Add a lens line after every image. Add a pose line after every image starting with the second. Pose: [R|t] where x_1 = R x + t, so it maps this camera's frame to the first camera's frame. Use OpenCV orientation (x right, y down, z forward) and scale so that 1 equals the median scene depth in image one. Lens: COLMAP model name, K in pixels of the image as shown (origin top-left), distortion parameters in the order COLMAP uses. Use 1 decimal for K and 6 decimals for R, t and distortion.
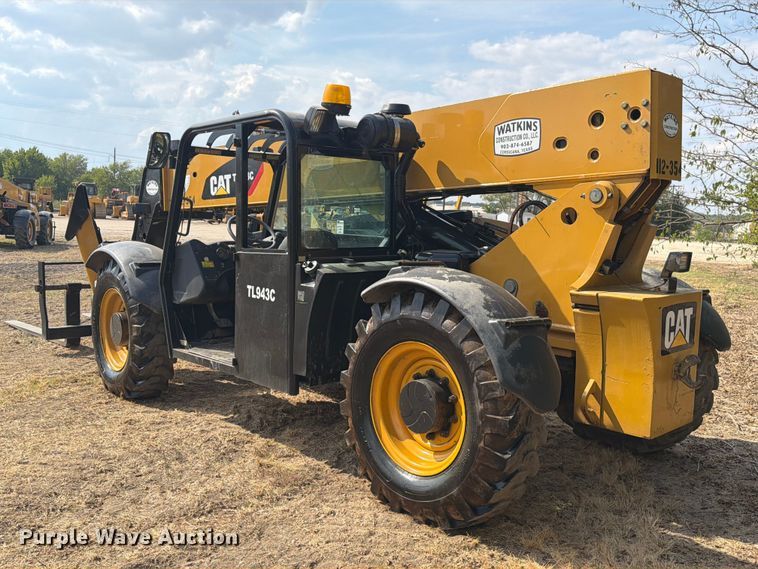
lens RADIAL K [[746.2, 0, 379.0], [0, 746.2, 284.5], [0, 0, 1]] dist [0.168053, -0.345407]
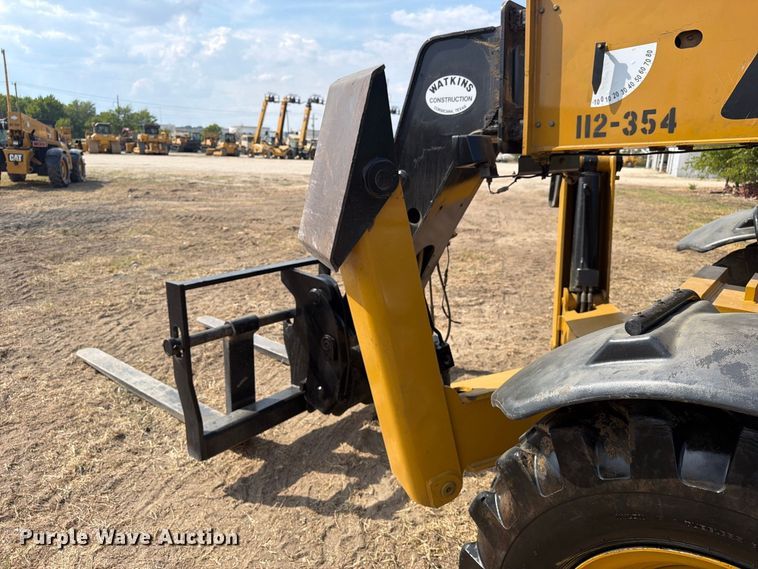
lens RADIAL K [[527.0, 0, 382.3], [0, 527.0, 280.3], [0, 0, 1]] dist [0.082752, -0.106182]
pose [[0.993567, -0.039257, 0.106227, -0.412391], [0.022632, 0.987903, 0.153411, -0.084887], [-0.110964, -0.150020, 0.982436, 0.803032]]
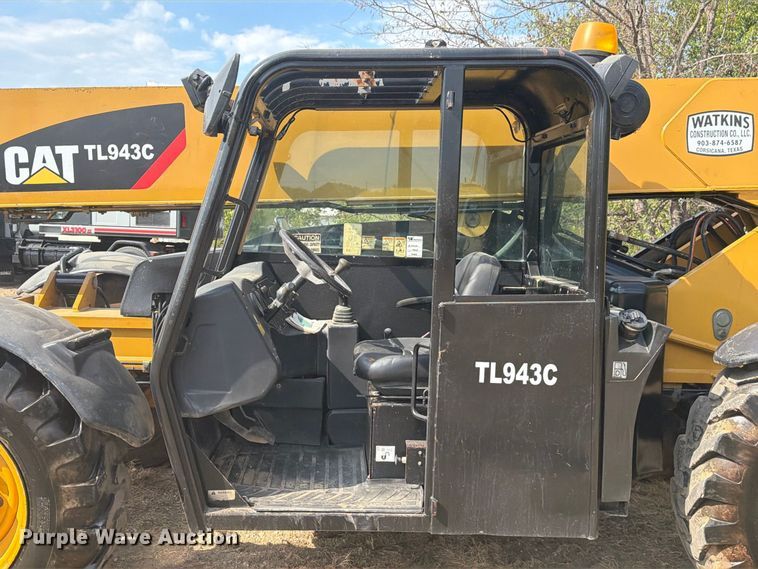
lens RADIAL K [[746.2, 0, 379.0], [0, 746.2, 284.5], [0, 0, 1]] dist [0.168053, -0.345407]
pose [[0.657632, -0.069228, 0.750152, -0.446702], [0.059321, 0.997435, 0.040044, -0.058096], [-0.751000, 0.018166, 0.660052, 0.486907]]
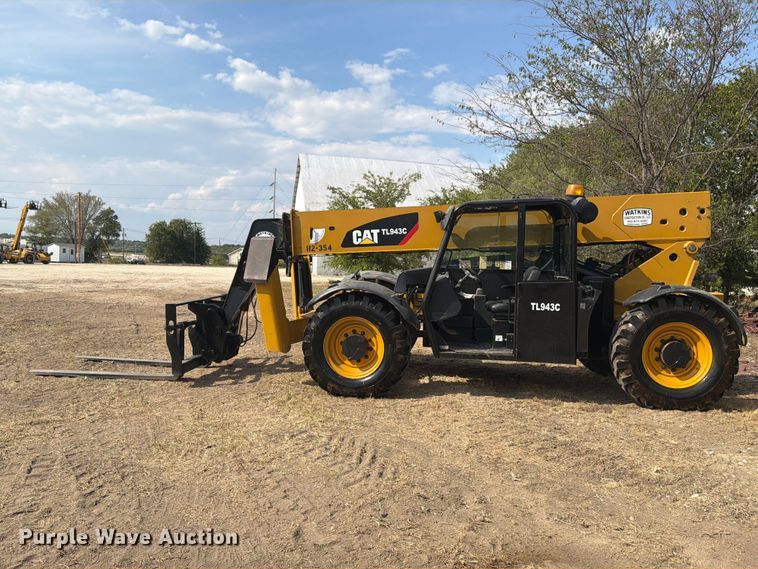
lens RADIAL K [[629.0, 0, 379.0], [0, 629.0, 284.5], [0, 0, 1]] dist [0.157045, -0.256982]
pose [[0.756795, -0.047029, 0.651958, -0.932125], [0.066550, 0.997769, -0.005277, -0.037812], [-0.650255, 0.047382, 0.758237, 0.120681]]
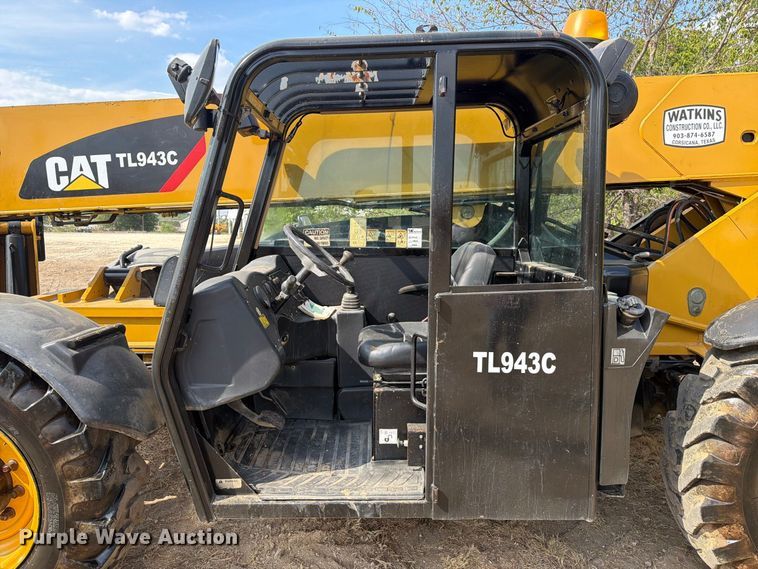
lens RADIAL K [[527.0, 0, 382.3], [0, 527.0, 280.3], [0, 0, 1]] dist [0.082752, -0.106182]
pose [[0.681864, -0.106906, 0.723624, -0.351721], [0.083560, 0.994171, 0.068137, -0.059273], [-0.726690, 0.014005, 0.686822, 0.552022]]
